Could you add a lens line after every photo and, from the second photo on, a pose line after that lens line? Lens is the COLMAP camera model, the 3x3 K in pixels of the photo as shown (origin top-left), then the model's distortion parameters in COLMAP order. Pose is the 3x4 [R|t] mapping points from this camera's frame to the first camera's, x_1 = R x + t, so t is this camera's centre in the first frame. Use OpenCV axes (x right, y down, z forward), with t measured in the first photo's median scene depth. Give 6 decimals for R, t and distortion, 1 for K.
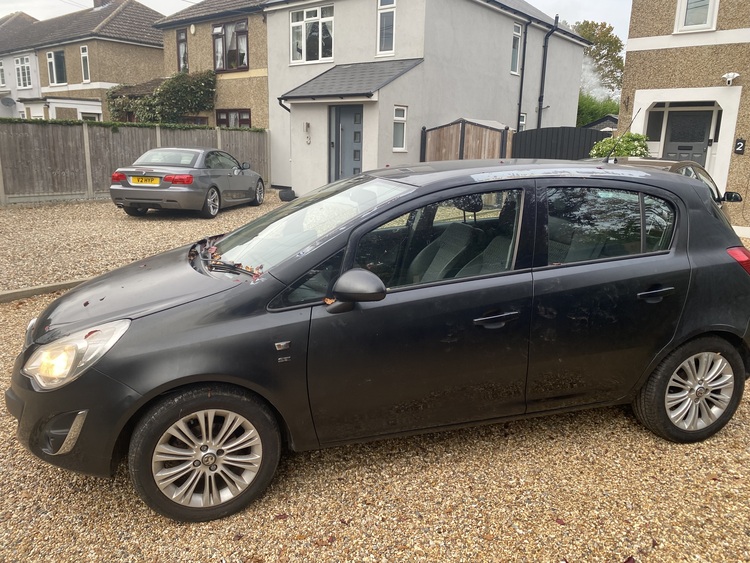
lens RADIAL K [[611.0, 0, 375.0], [0, 611.0, 281.5], [0, 0, 1]] dist [0.026190, -0.002957]
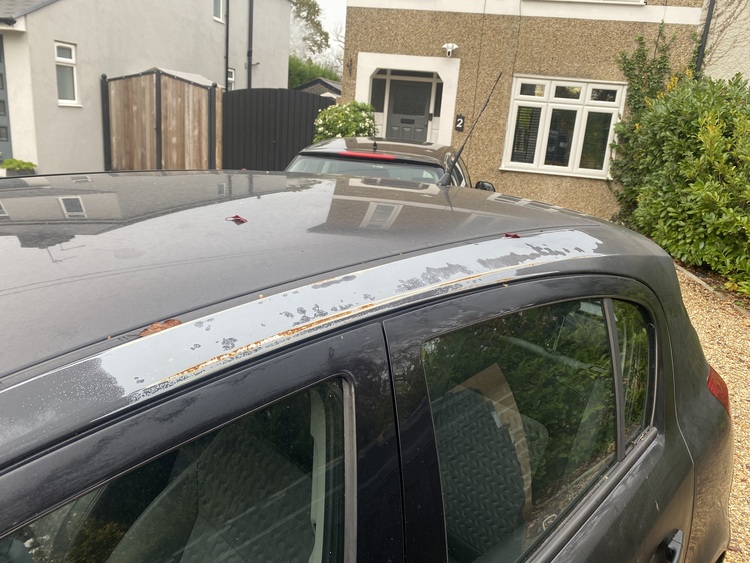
lens RADIAL K [[611.0, 0, 375.0], [0, 611.0, 281.5], [0, 0, 1]] dist [0.026190, -0.002957]
pose [[0.896396, -0.071081, 0.437517, 0.032716], [0.042231, 0.996264, 0.075335, -0.045107], [-0.441237, -0.049053, 0.896049, 0.171294]]
